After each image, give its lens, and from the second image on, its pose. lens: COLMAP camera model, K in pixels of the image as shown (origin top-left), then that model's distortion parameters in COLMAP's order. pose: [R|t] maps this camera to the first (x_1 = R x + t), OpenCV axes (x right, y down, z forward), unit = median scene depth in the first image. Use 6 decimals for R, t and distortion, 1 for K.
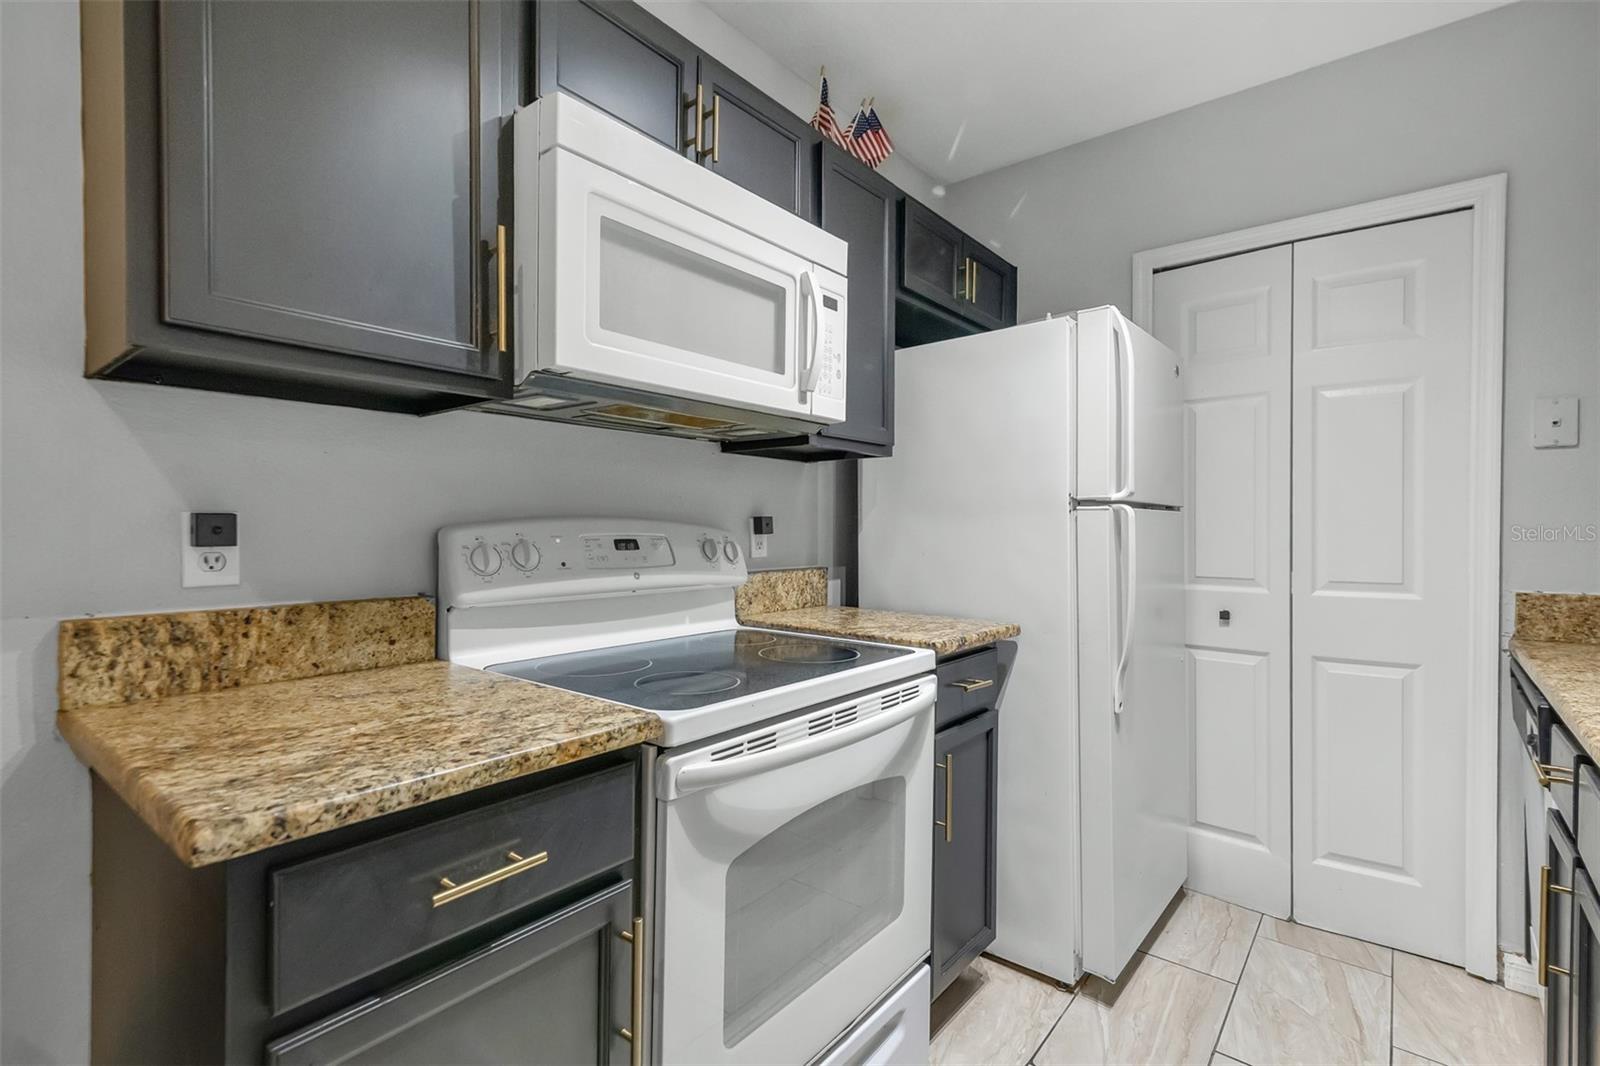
lens RADIAL K [[751.3, 0, 800.0], [0, 751.3, 533.0], [0, 0, 1]] dist [0.014107, -0.001088]
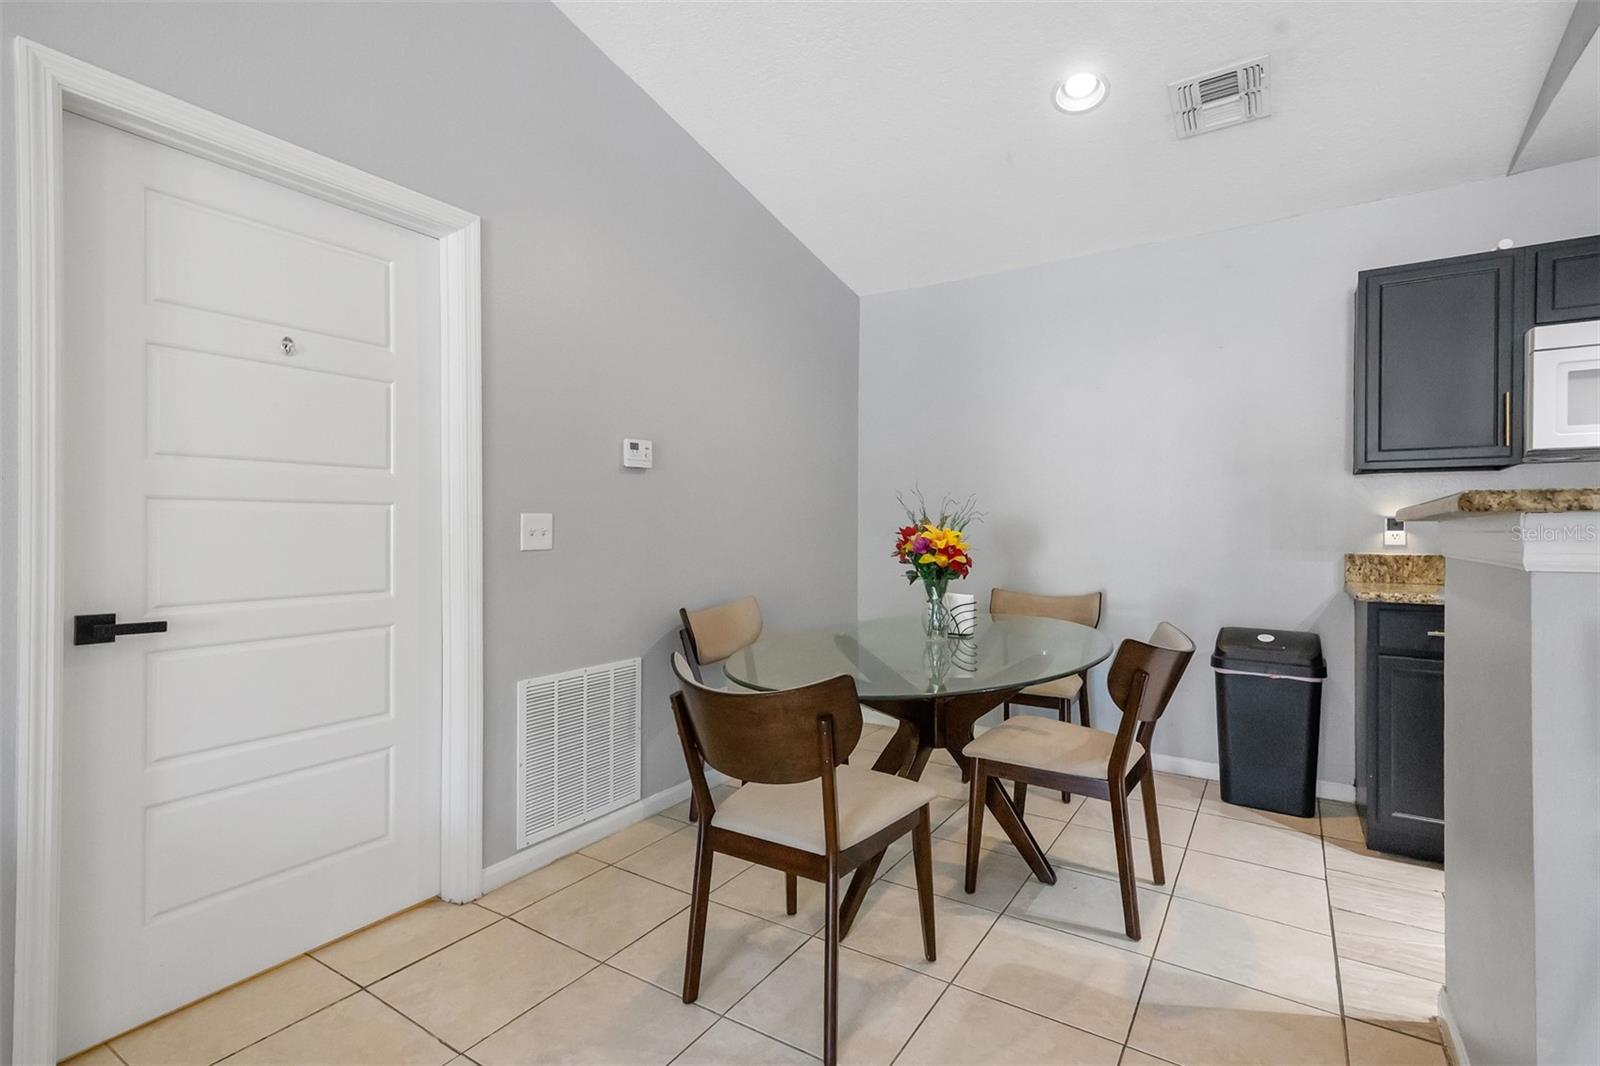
lens RADIAL K [[730.2, 0, 800.0], [0, 730.2, 533.0], [0, 0, 1]] dist [0.001122, -0.000196]
pose [[0.087515, -0.004531, -0.996153, 1.188731], [-0.005921, 0.999970, -0.005068, 0.036331], [0.996146, 0.006342, 0.087485, -0.978810]]
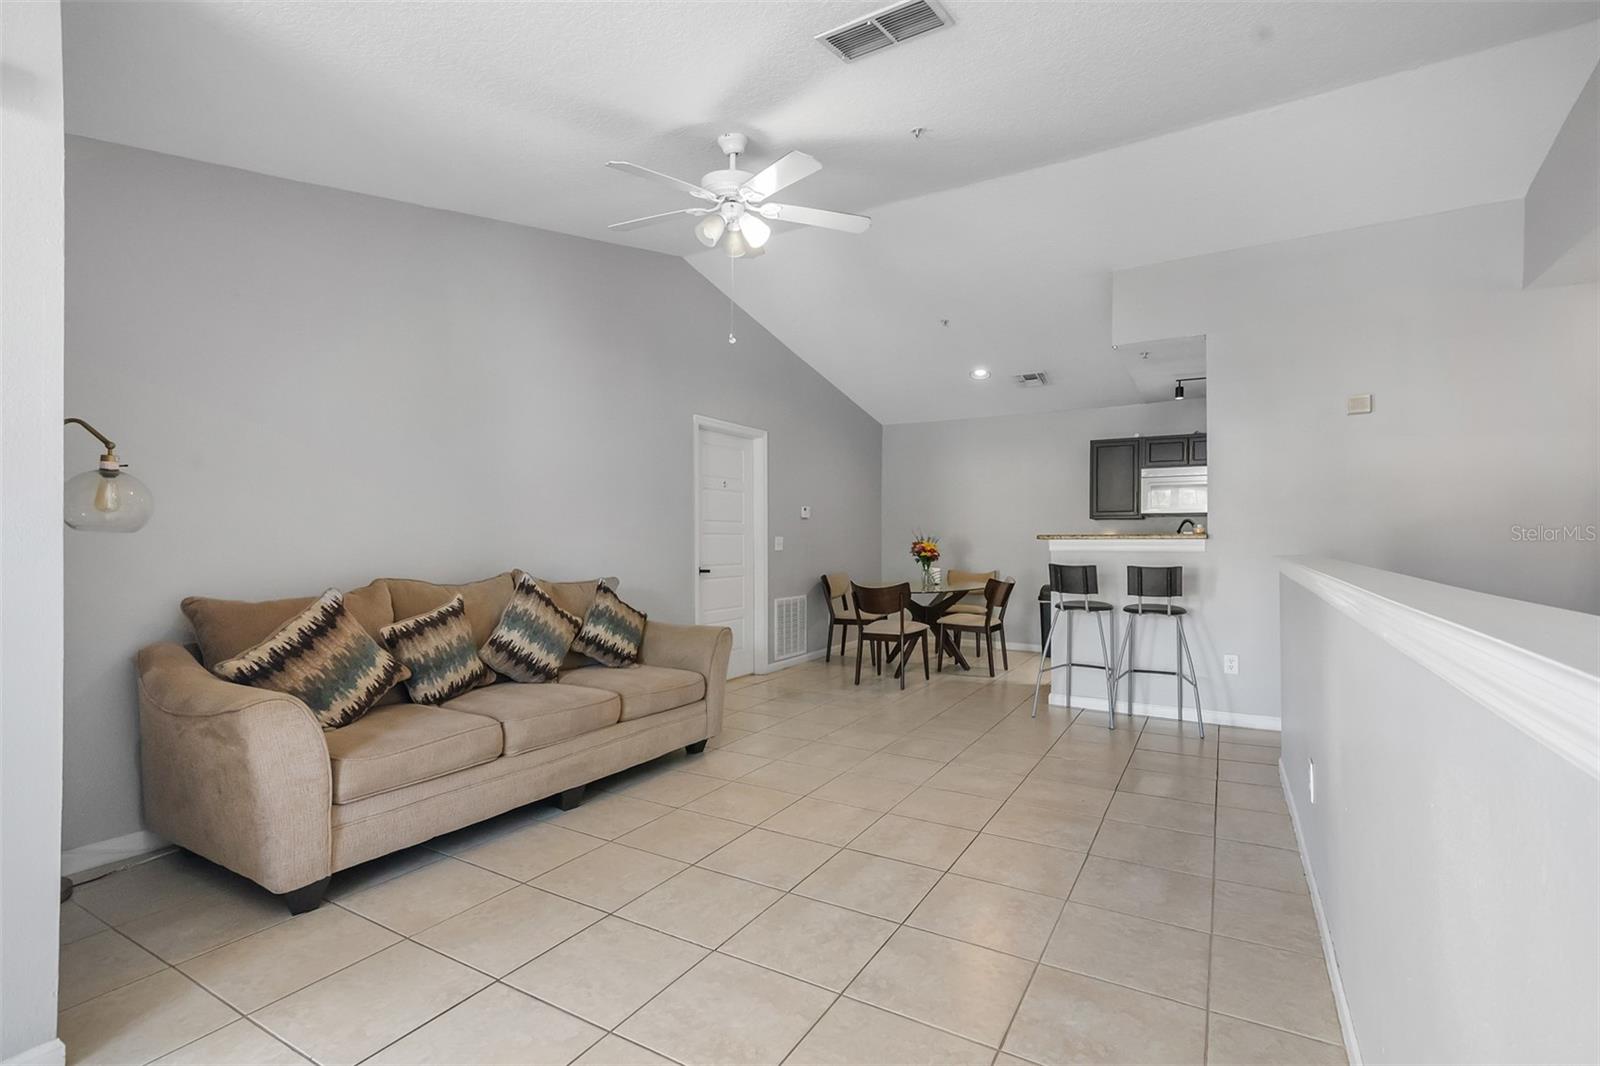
lens RADIAL K [[714.7, 0, 826.1], [0, 714.7, 538.6], [0, 0, 1]] dist [-0.000774, -0.000031]
pose [[0.167579, -0.014640, -0.985750, 4.009597], [-0.003707, 0.999873, -0.015480, 0.064873], [0.985852, 0.006248, 0.167504, -1.947492]]
